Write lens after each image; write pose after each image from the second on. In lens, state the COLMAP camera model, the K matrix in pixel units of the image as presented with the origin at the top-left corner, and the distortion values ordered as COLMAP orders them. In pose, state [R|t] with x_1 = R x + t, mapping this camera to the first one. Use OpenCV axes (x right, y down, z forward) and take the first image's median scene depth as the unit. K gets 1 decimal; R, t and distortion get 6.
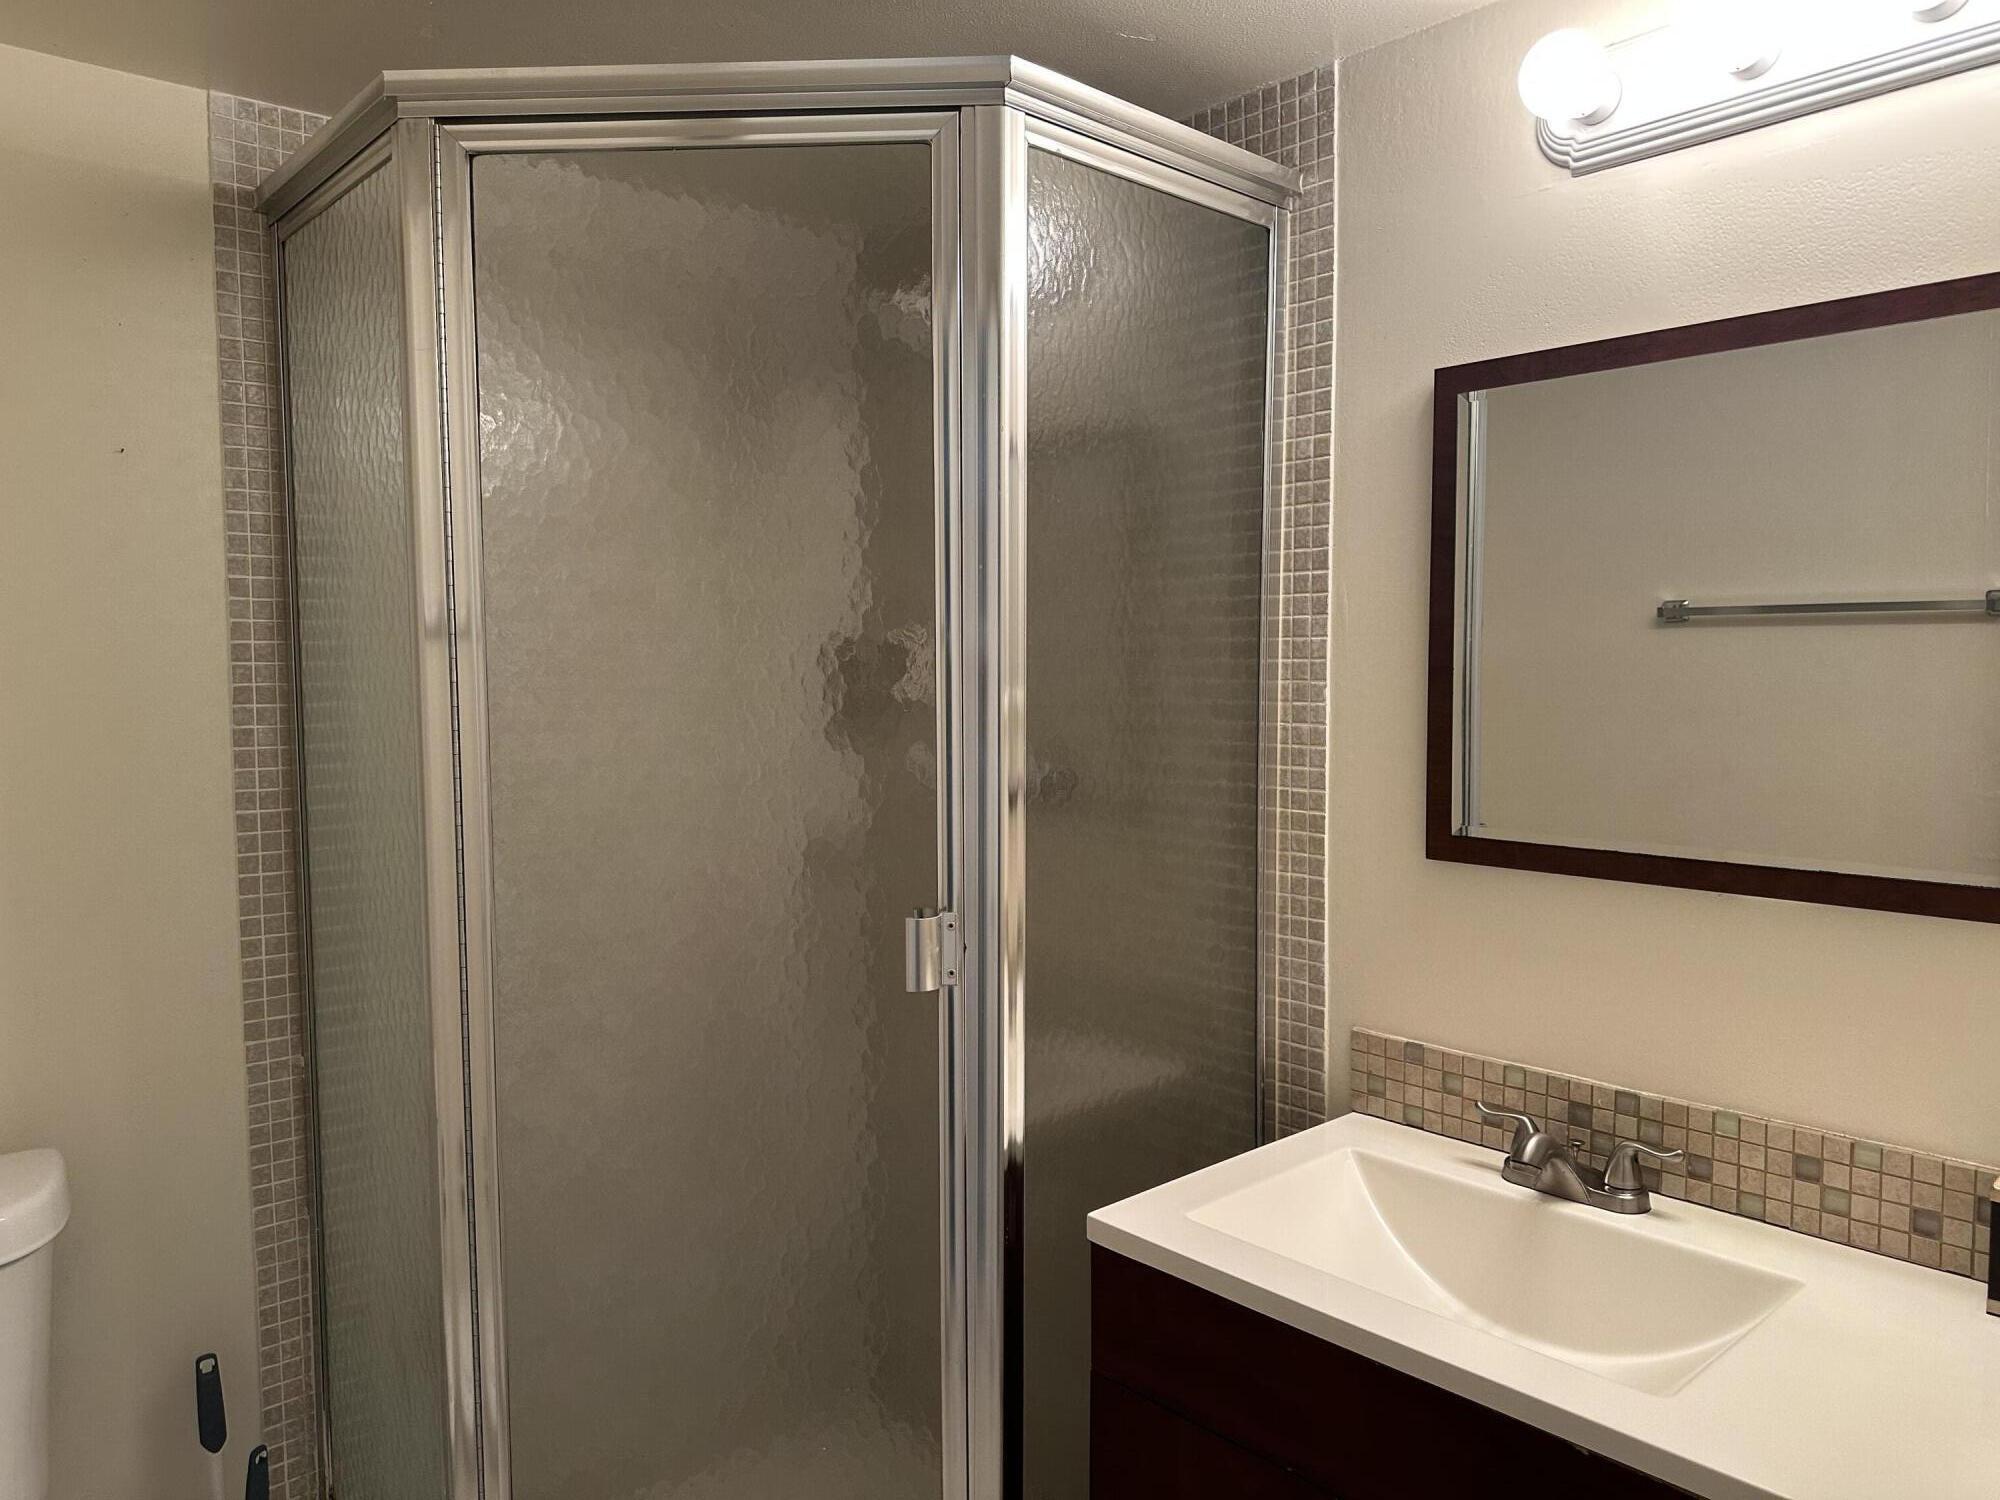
lens RADIAL K [[1390.6, 0, 1000.0], [0, 1390.6, 750.0], [0, 0, 1]] dist [-0.002404, -0.006384]
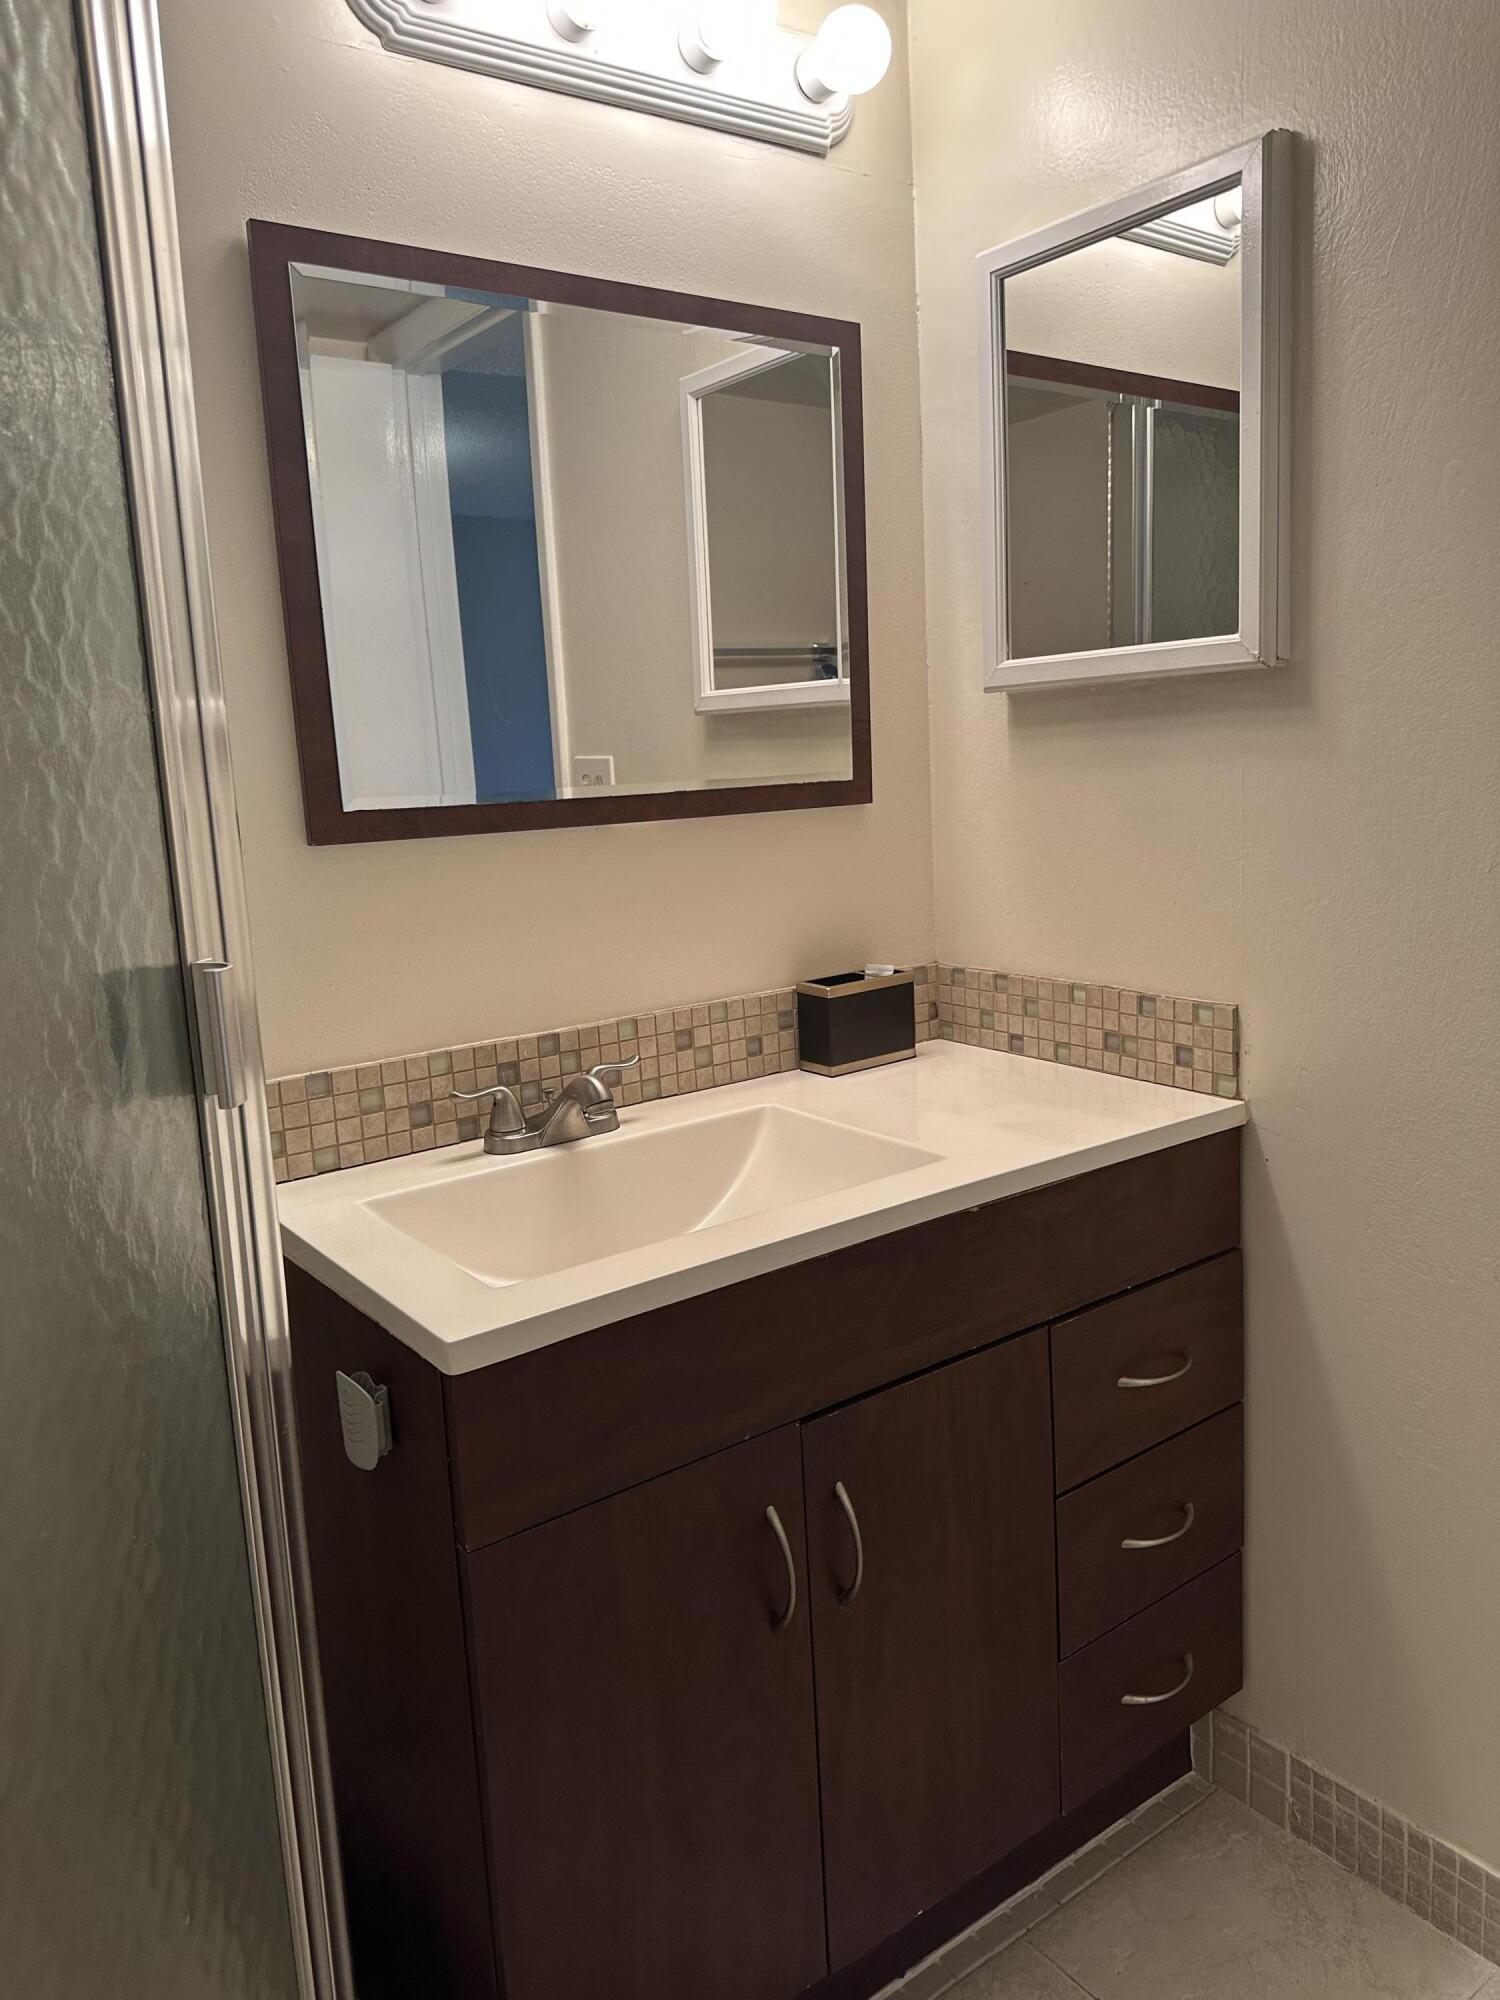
lens RADIAL K [[1390.6, 0, 750.0], [0, 1390.6, 1000.0], [0, 0, 1]] dist [-0.002404, -0.006384]
pose [[0.082792, -0.168196, 0.982271, -0.564650], [0.106651, 0.981489, 0.159073, 0.073636], [-0.990844, 0.091590, 0.099198, 0.761000]]
